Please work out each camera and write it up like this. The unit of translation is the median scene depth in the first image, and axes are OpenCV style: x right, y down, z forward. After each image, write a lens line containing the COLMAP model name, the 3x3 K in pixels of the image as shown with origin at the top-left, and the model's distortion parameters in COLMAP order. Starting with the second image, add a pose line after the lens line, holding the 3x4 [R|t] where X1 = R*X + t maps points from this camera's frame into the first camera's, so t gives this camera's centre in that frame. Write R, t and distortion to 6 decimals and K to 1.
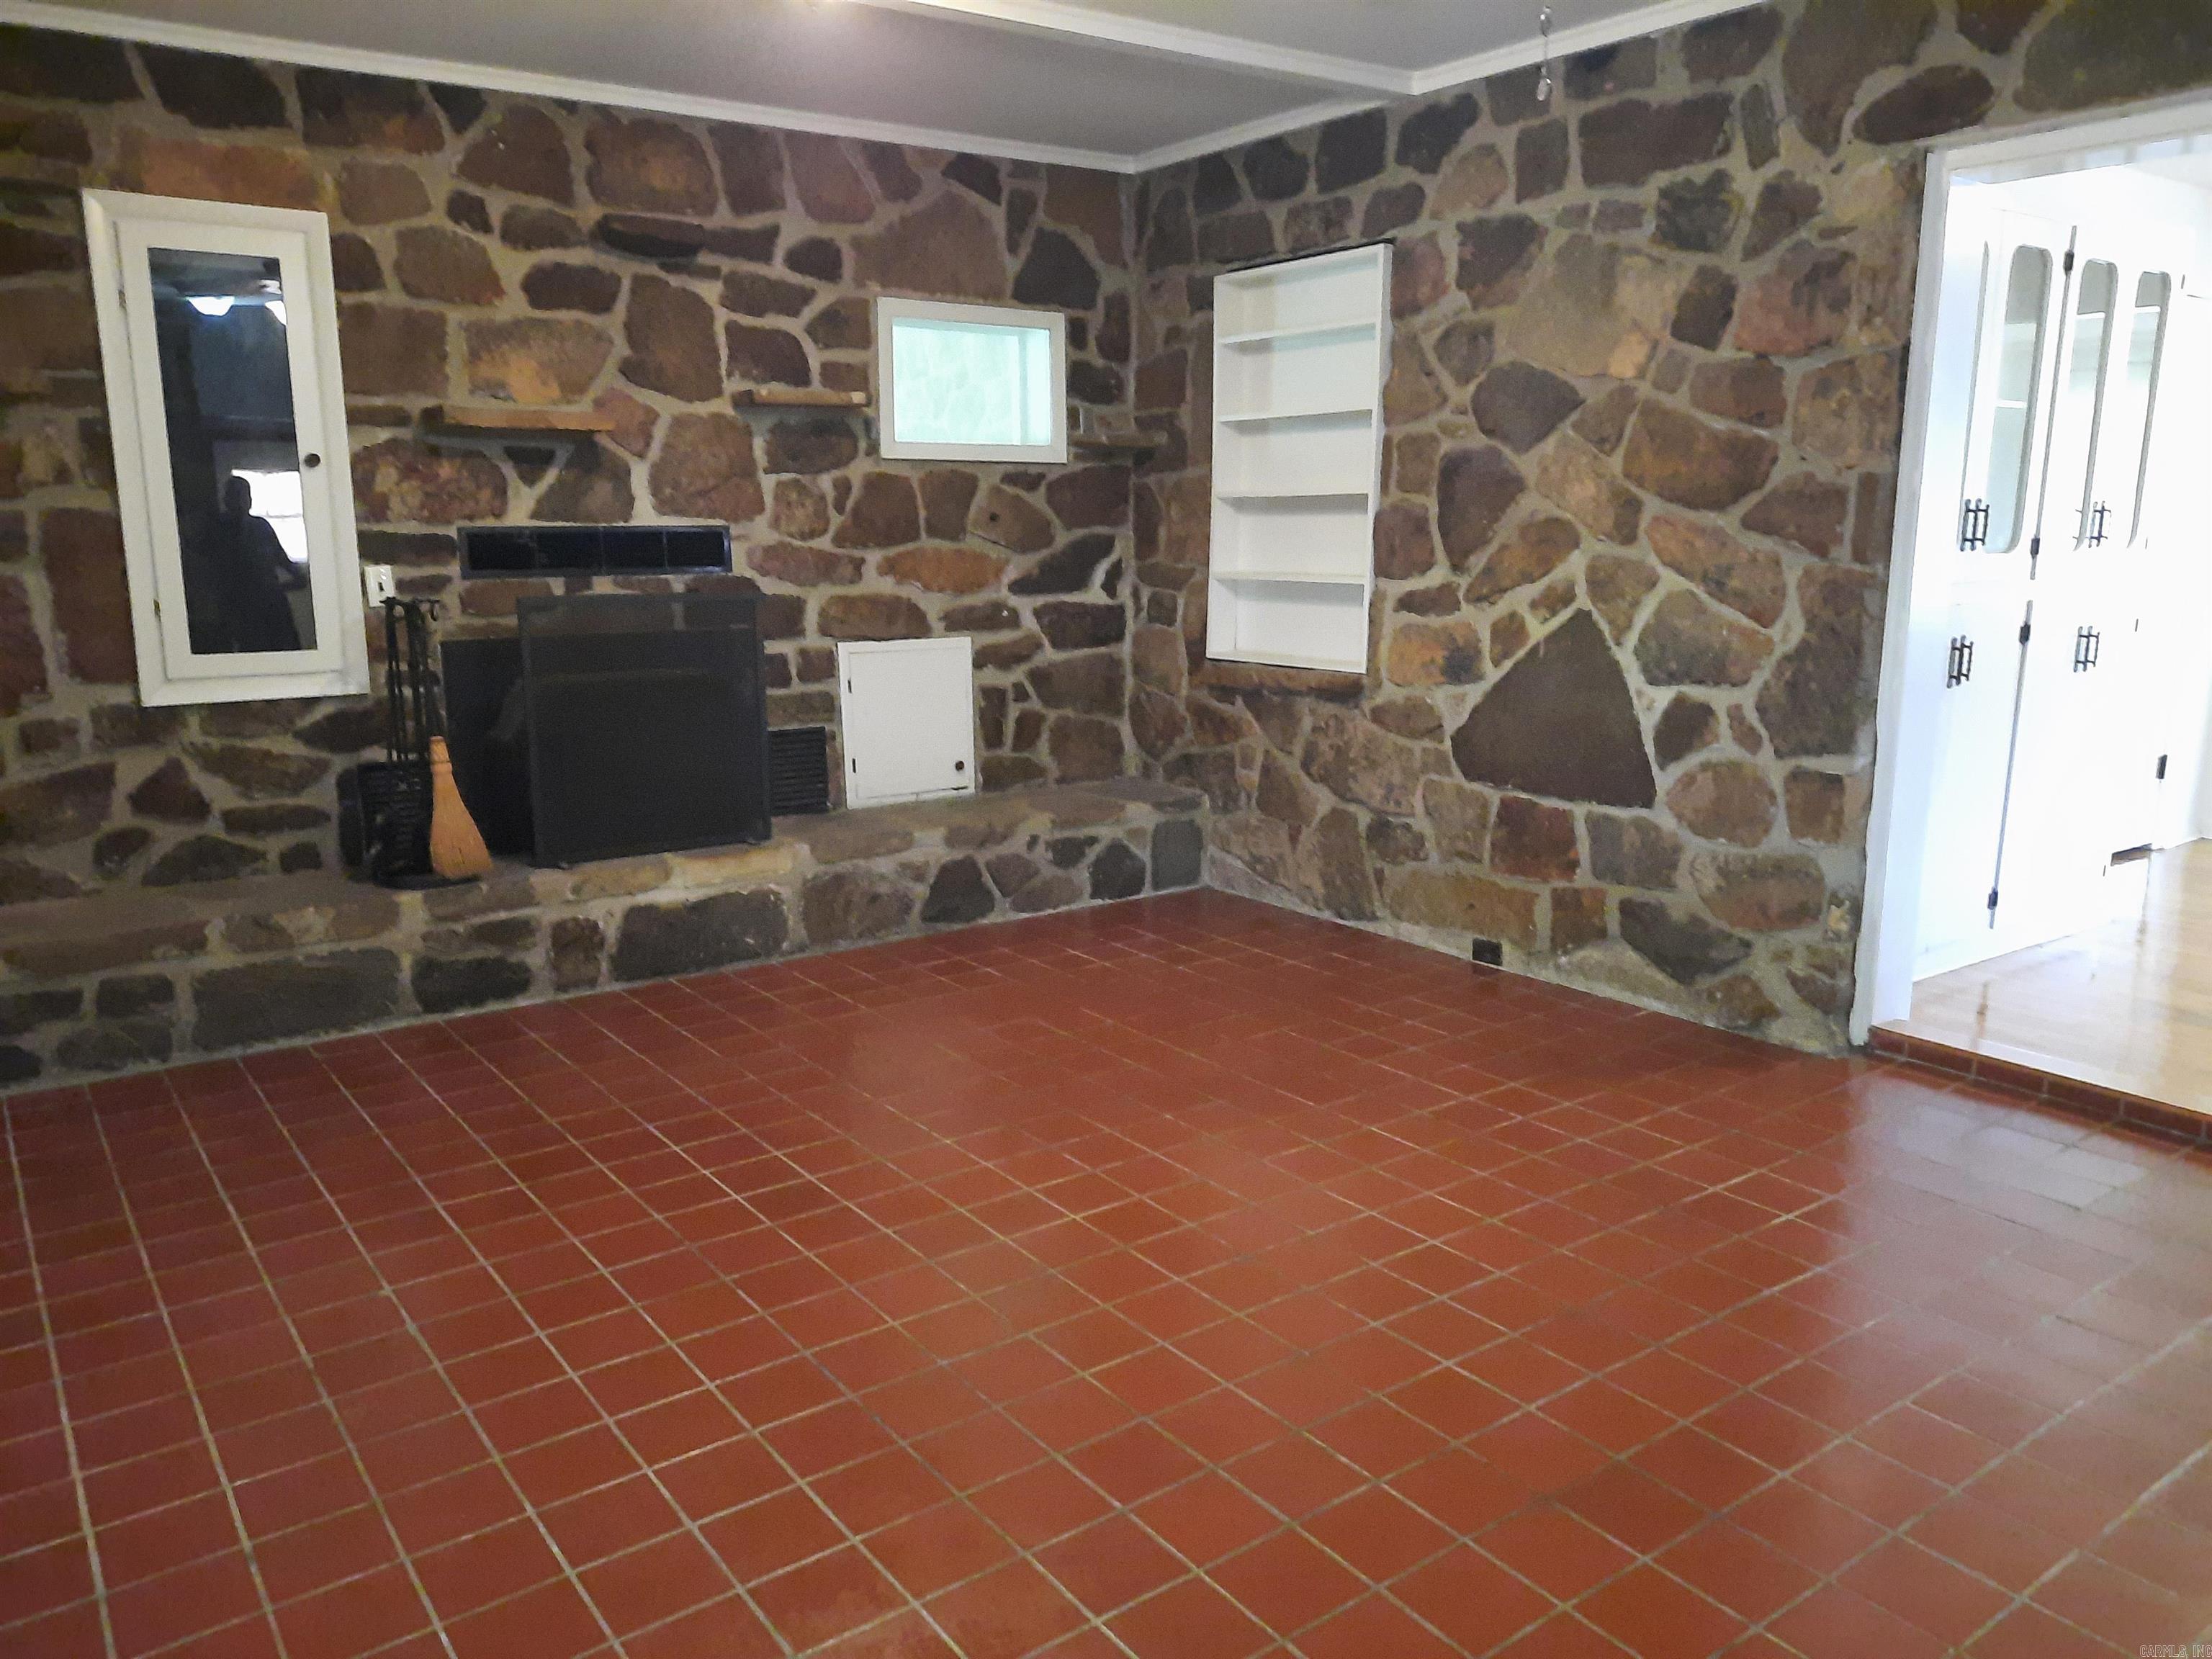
lens RADIAL K [[1617.2, 0, 1105.8], [0, 1617.2, 836.5], [0, 0, 1]] dist [0.038072, -0.024196]
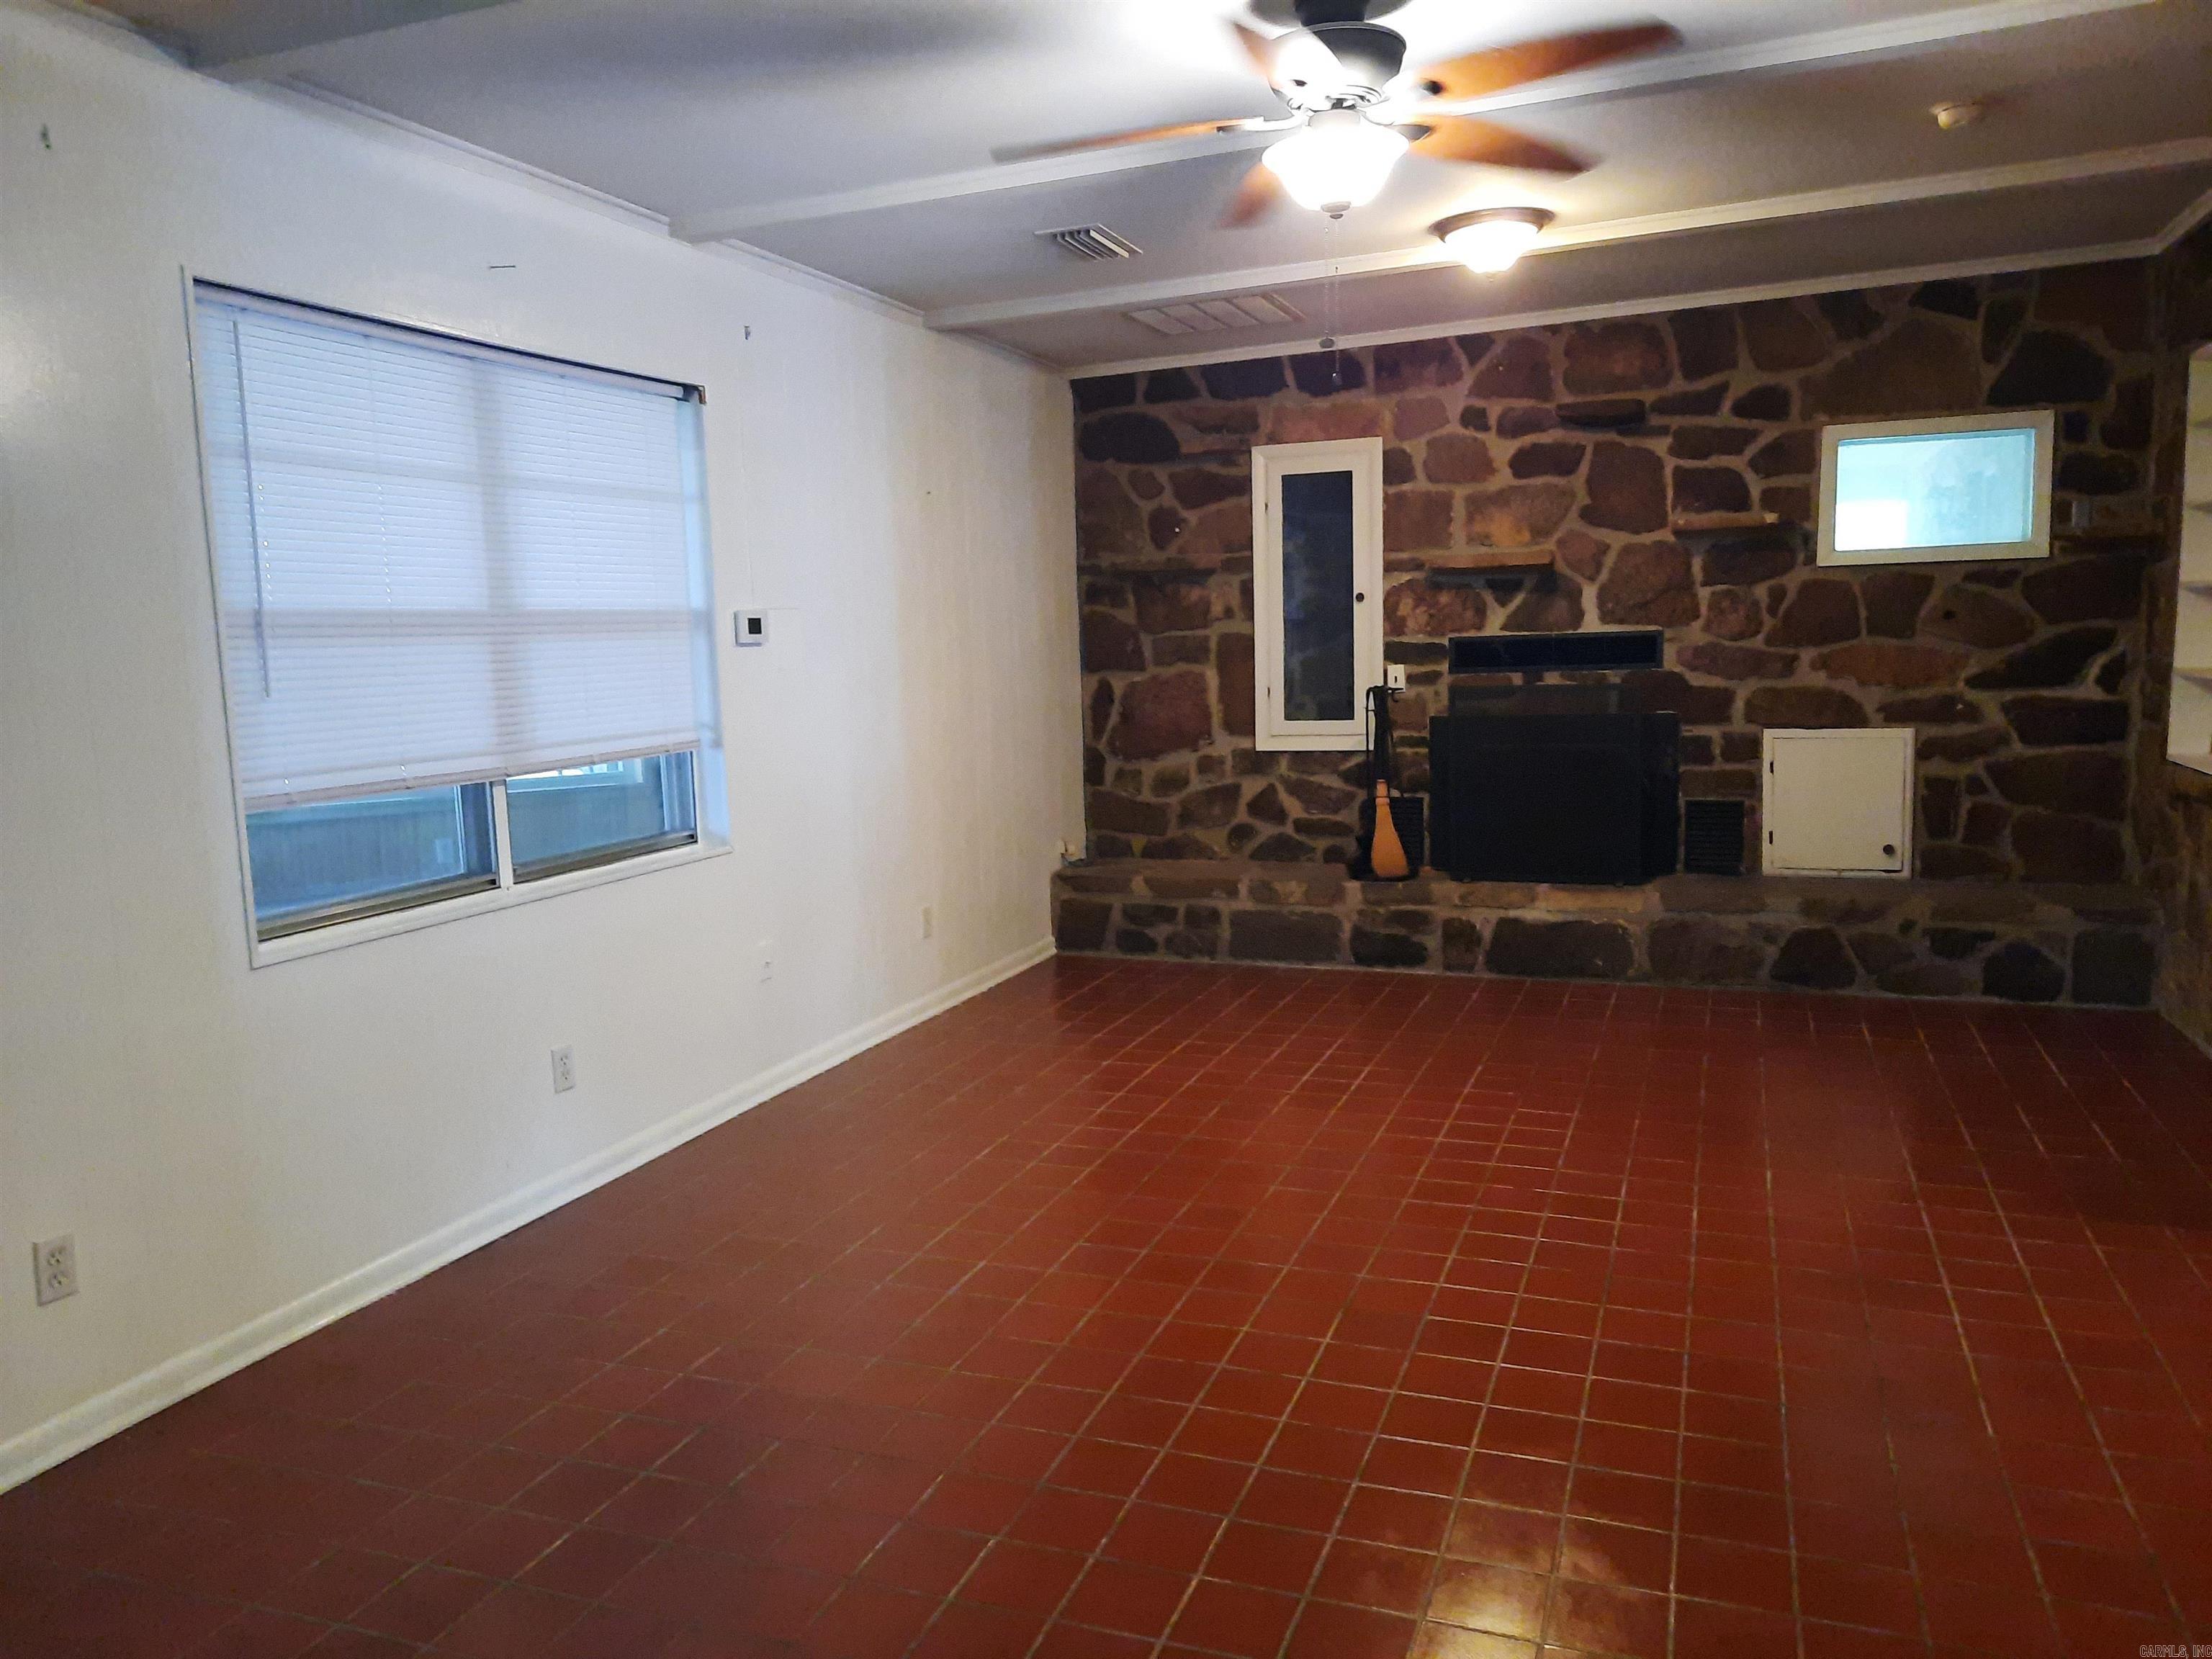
lens RADIAL K [[1617.2, 0, 1107.5], [0, 1617.2, 835.3], [0, 0, 1]] dist [0.038072, -0.024196]
pose [[0.532852, 0.089690, -0.841442, 0.604619], [-0.137104, 0.990379, 0.018742, -0.003893], [0.835028, 0.105378, 0.540022, 0.002326]]
